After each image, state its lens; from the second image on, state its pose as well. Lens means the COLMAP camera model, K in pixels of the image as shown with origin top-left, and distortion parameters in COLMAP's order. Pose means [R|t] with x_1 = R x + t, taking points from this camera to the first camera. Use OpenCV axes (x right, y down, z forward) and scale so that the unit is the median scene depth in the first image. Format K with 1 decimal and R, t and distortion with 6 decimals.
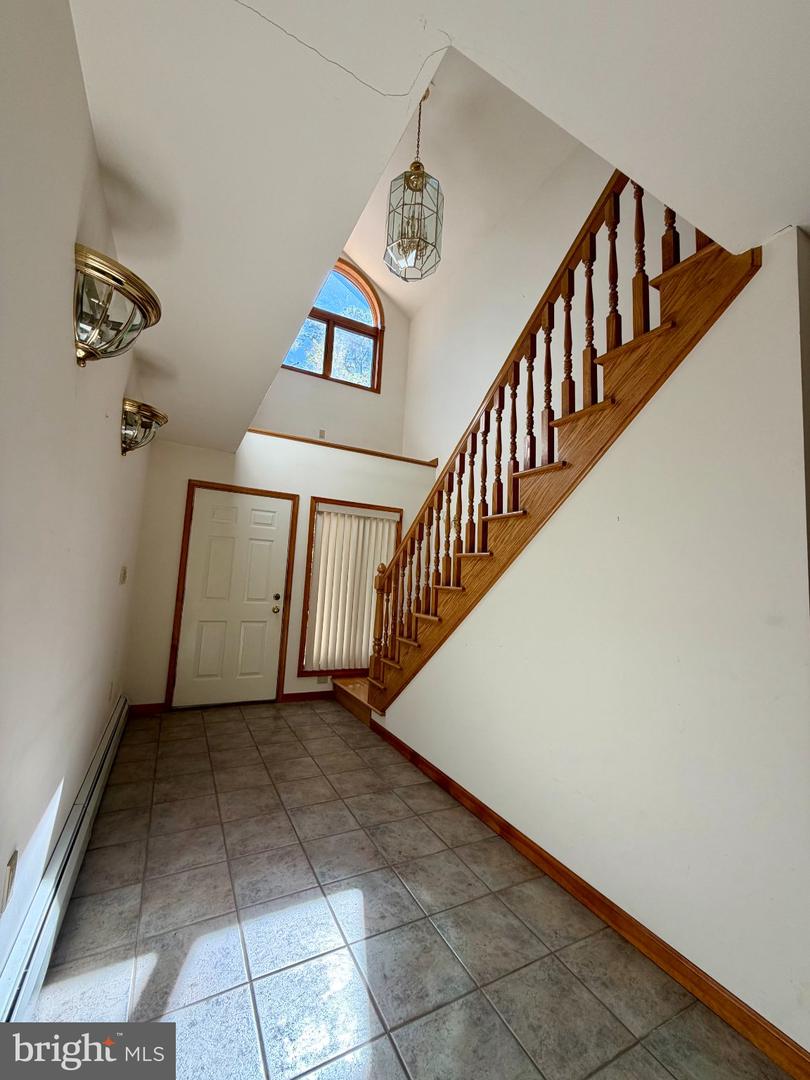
lens RADIAL K [[433.0, 0, 408.6], [0, 433.0, 529.4], [0, 0, 1]] dist [-0.003064, 0.001348]
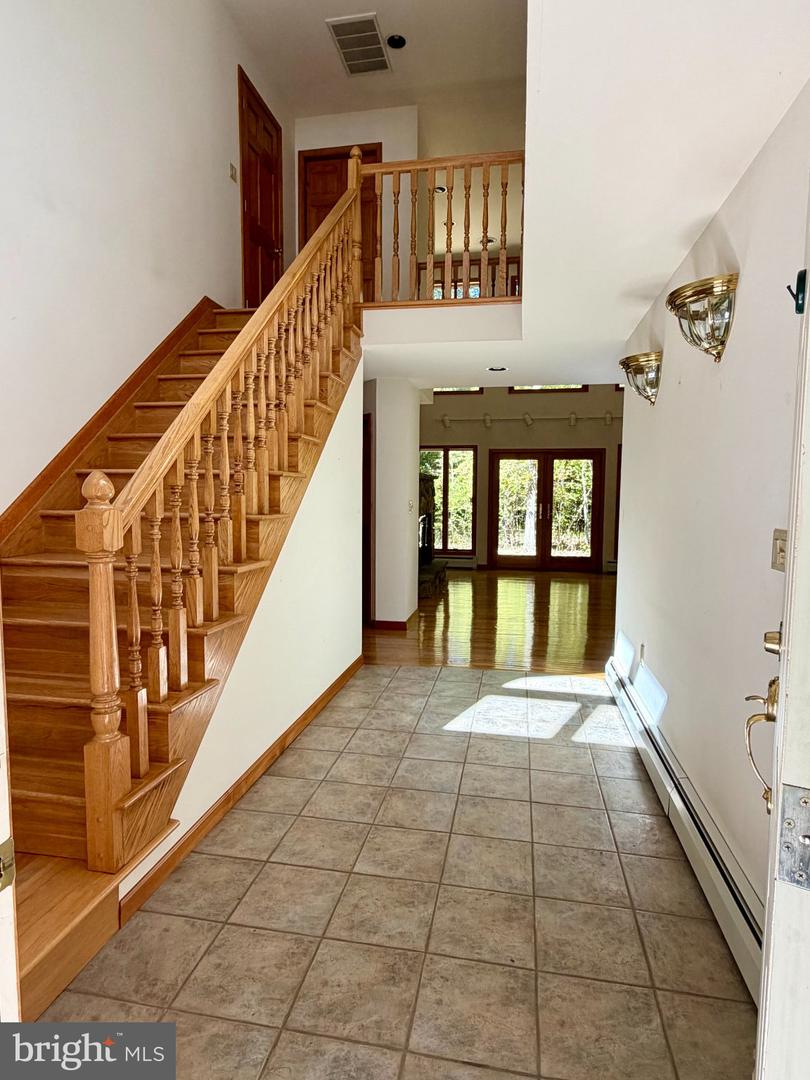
lens RADIAL K [[592.1, 0, 409.1], [0, 592.1, 536.5], [0, 0, 1]] dist [-0.000004, -0.000394]
pose [[-0.777609, -0.104431, 0.620015, -0.678219], [-0.122369, 0.992390, 0.013679, 0.119367], [-0.616725, -0.065234, -0.784471, 1.553396]]
